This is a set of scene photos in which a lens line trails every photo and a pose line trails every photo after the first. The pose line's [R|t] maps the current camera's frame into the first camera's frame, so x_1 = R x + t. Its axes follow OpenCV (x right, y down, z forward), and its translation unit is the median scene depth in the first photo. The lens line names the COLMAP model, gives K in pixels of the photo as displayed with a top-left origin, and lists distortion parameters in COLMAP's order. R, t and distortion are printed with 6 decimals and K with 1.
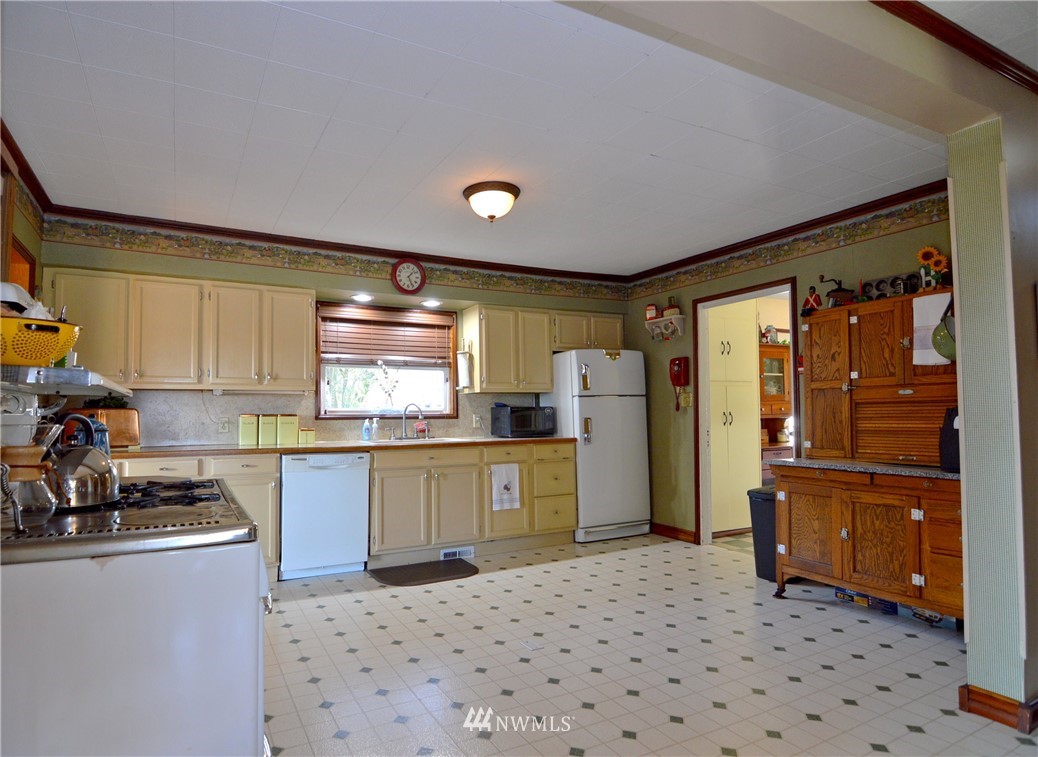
lens RADIAL K [[666.4, 0, 519.0], [0, 666.4, 378.5], [0, 0, 1]] dist [0.021108, -0.048961]
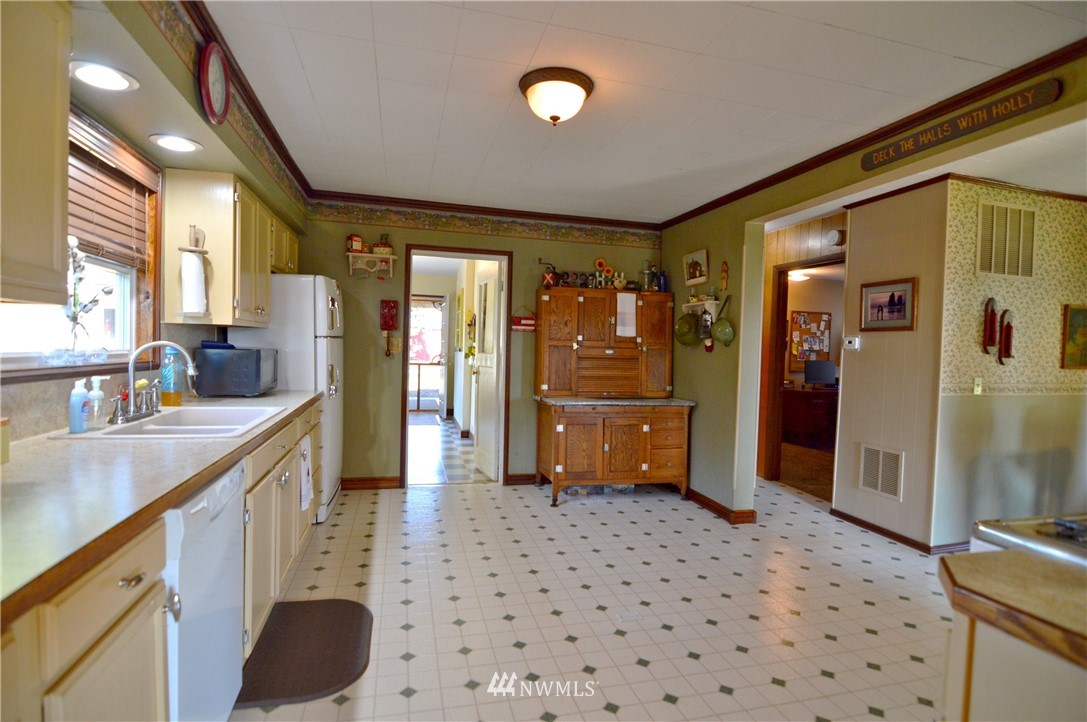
lens RADIAL K [[533.3, 0, 543.5], [0, 533.3, 361.0], [0, 0, 1]] dist [-0.010779, -0.006343]
pose [[0.181185, -0.009347, 0.983405, -0.632768], [-0.088516, 0.995741, 0.025772, 0.021392], [-0.979457, -0.091717, 0.179586, 0.859202]]
